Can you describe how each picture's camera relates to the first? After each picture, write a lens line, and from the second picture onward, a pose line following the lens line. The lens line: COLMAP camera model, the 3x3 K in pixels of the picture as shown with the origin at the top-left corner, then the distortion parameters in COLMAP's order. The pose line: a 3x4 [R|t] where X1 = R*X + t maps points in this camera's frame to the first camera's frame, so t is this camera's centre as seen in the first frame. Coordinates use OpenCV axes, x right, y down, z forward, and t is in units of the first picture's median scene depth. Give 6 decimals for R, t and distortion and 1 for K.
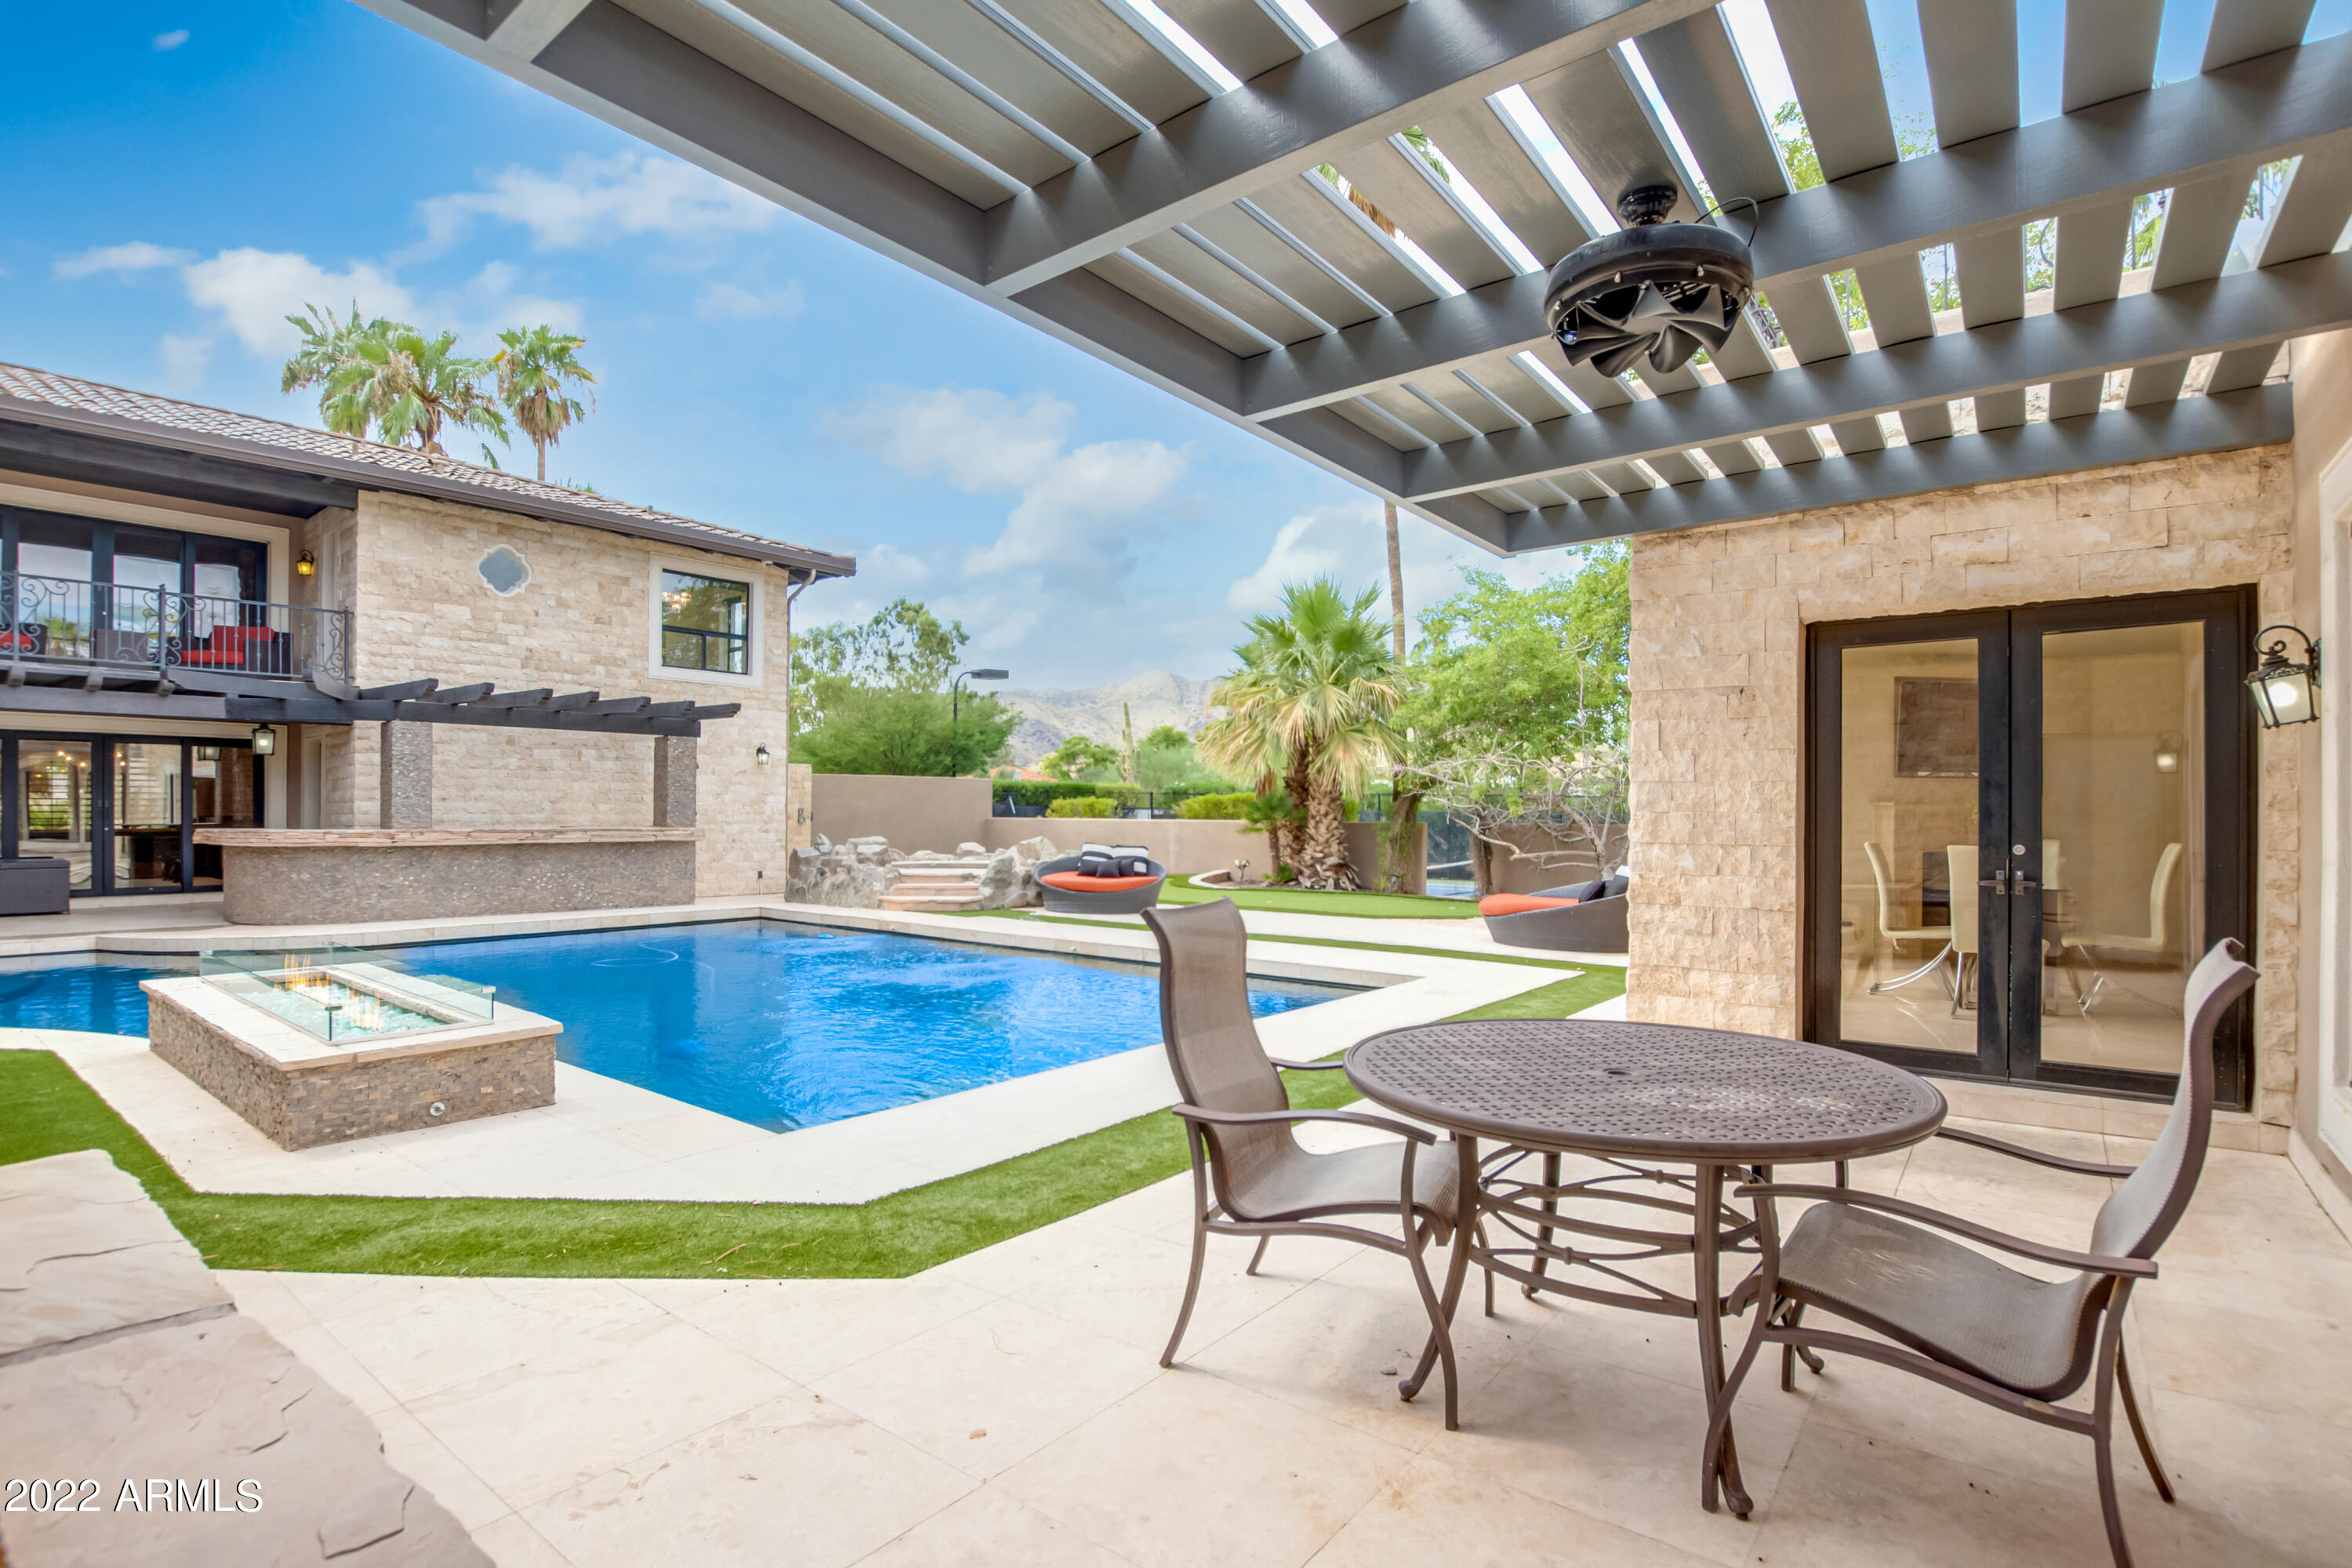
lens RADIAL K [[1113.7, 0, 1197.5], [0, 1113.7, 801.2], [0, 0, 1]] dist [-0.032335, 0.003603]
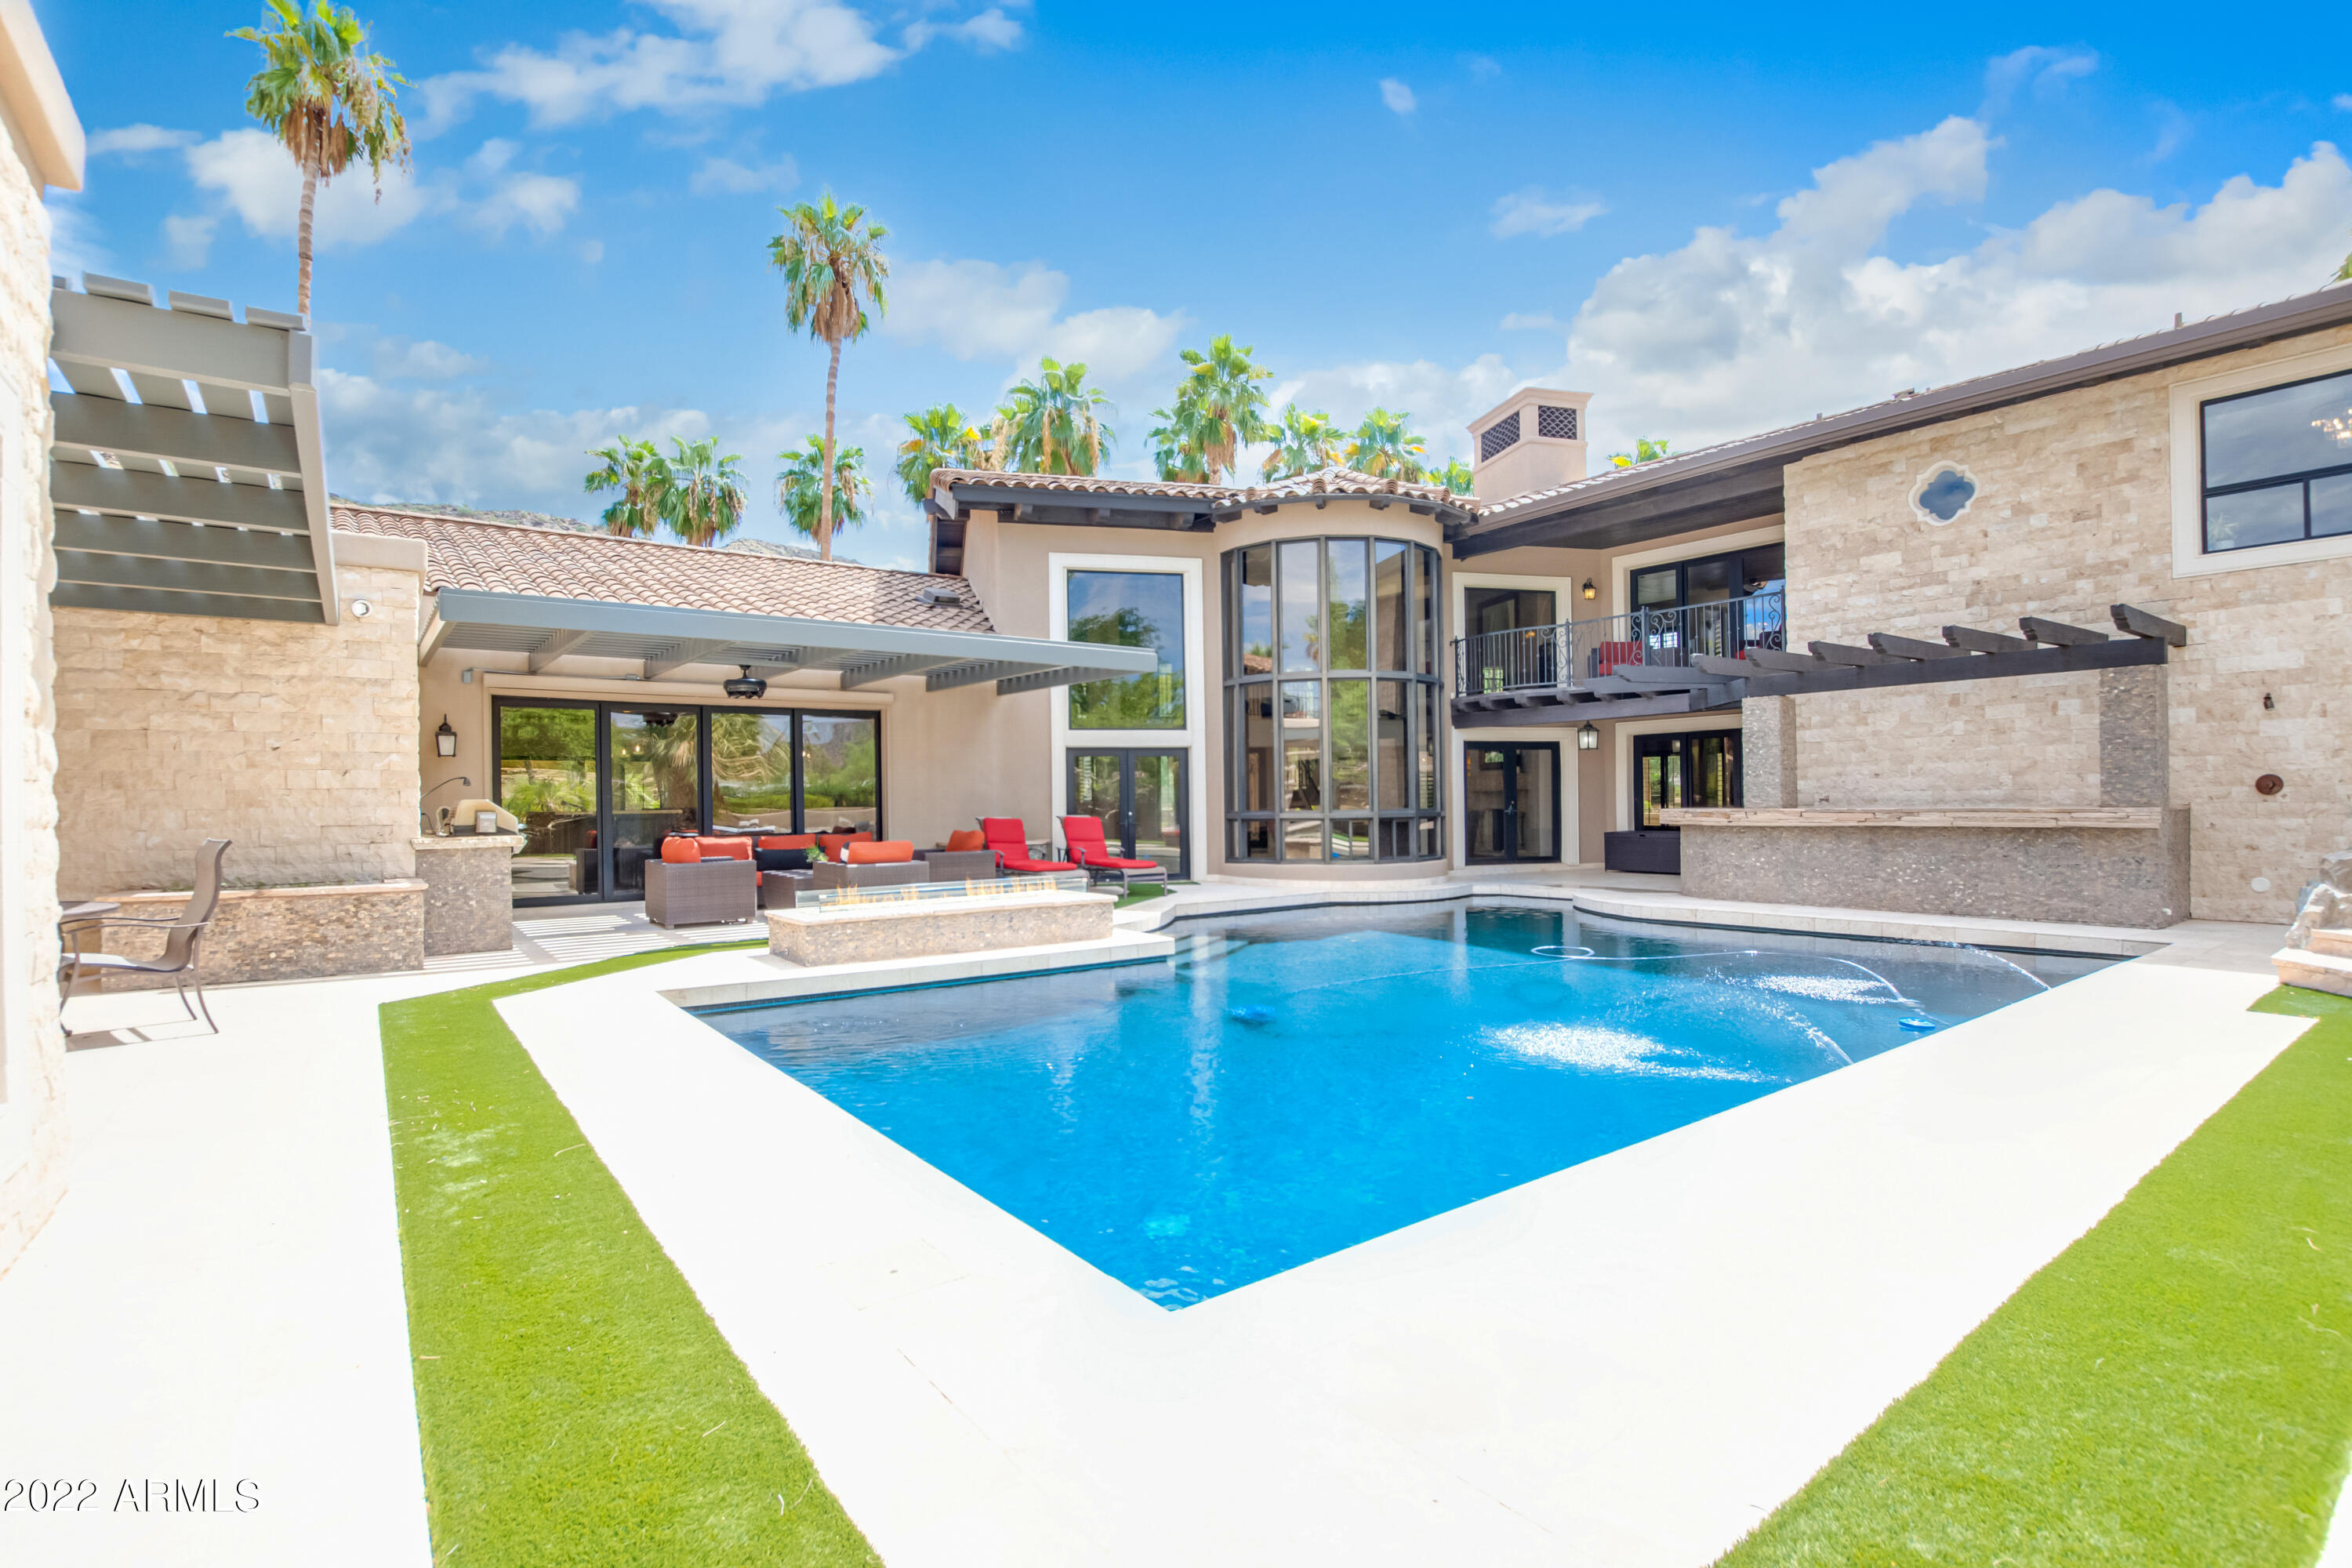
lens RADIAL K [[1113.7, 0, 1168.1], [0, 1113.7, 801.1], [0, 0, 1]] dist [-0.032335, 0.003603]
pose [[-0.270577, -0.003082, -0.962693, 0.311386], [0.022126, 0.999711, -0.009419, 0.014280], [0.962444, -0.023849, -0.270430, 0.660290]]
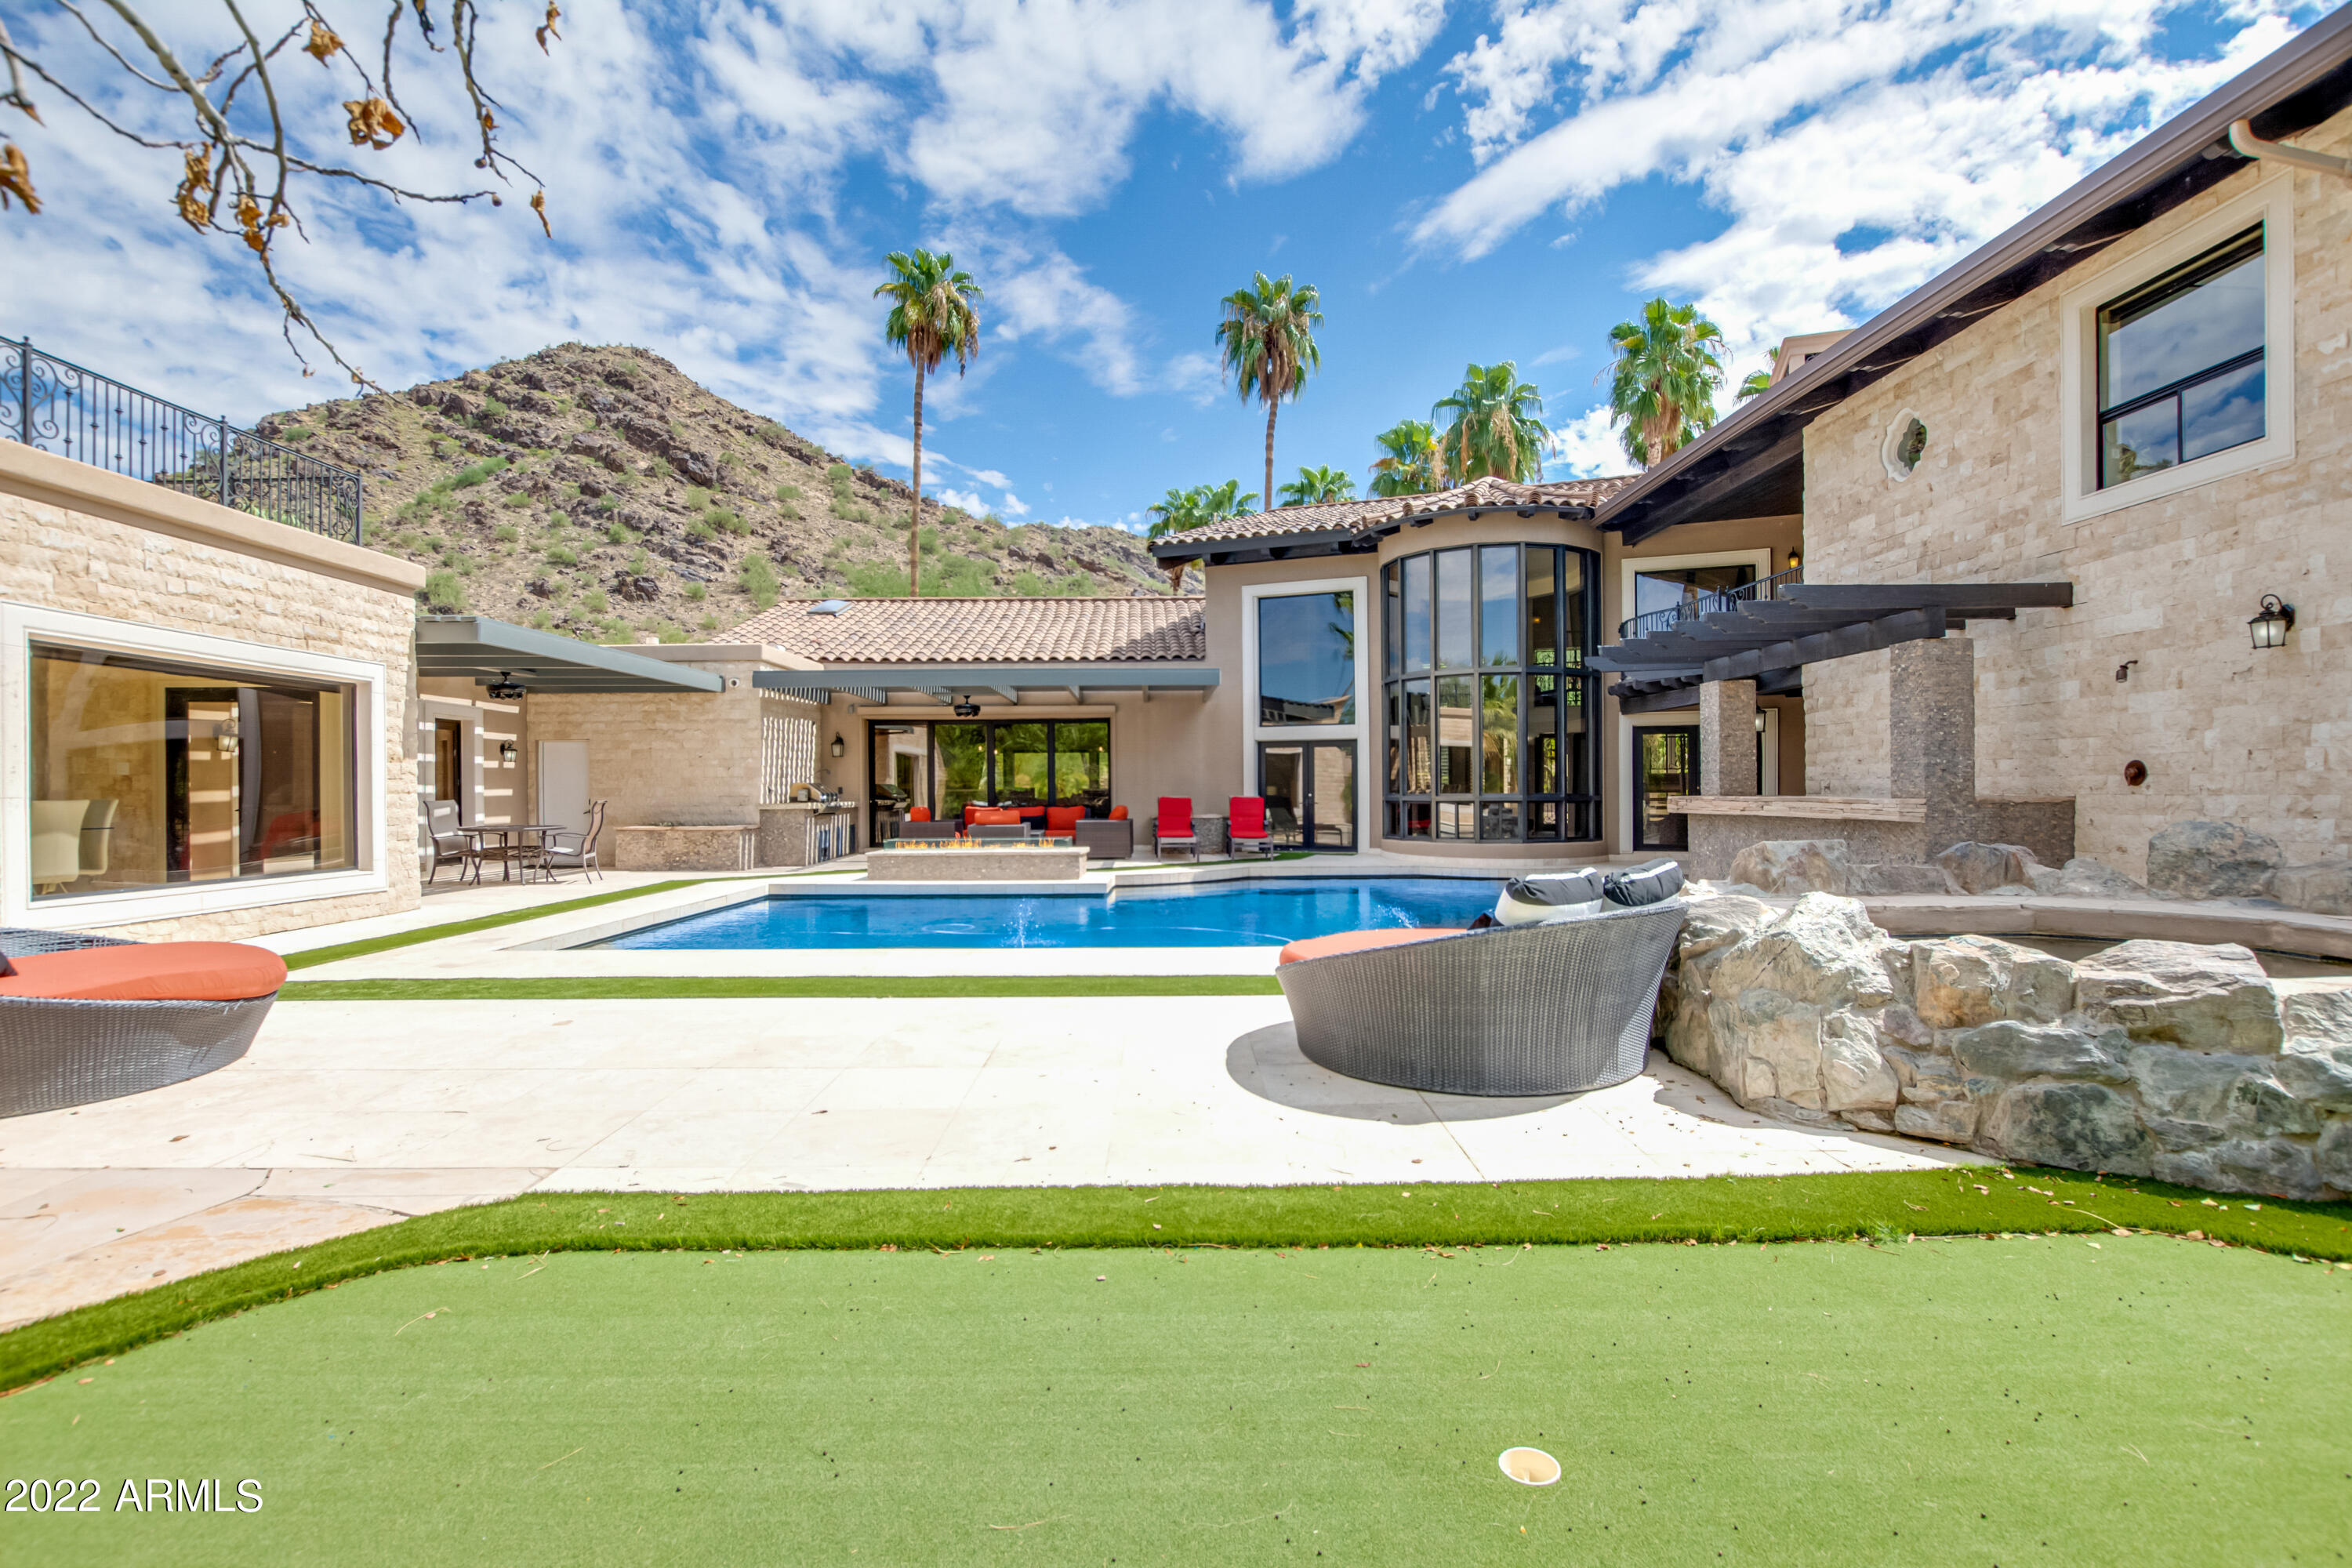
lens RADIAL K [[1113.7, 0, 1156.0], [0, 1113.7, 781.4], [0, 0, 1]] dist [-0.032335, 0.003603]
pose [[-0.796326, -0.005347, -0.604844, 0.204979], [0.008212, 0.999773, -0.019649, 0.023735], [0.604812, -0.020613, -0.796102, 1.276313]]
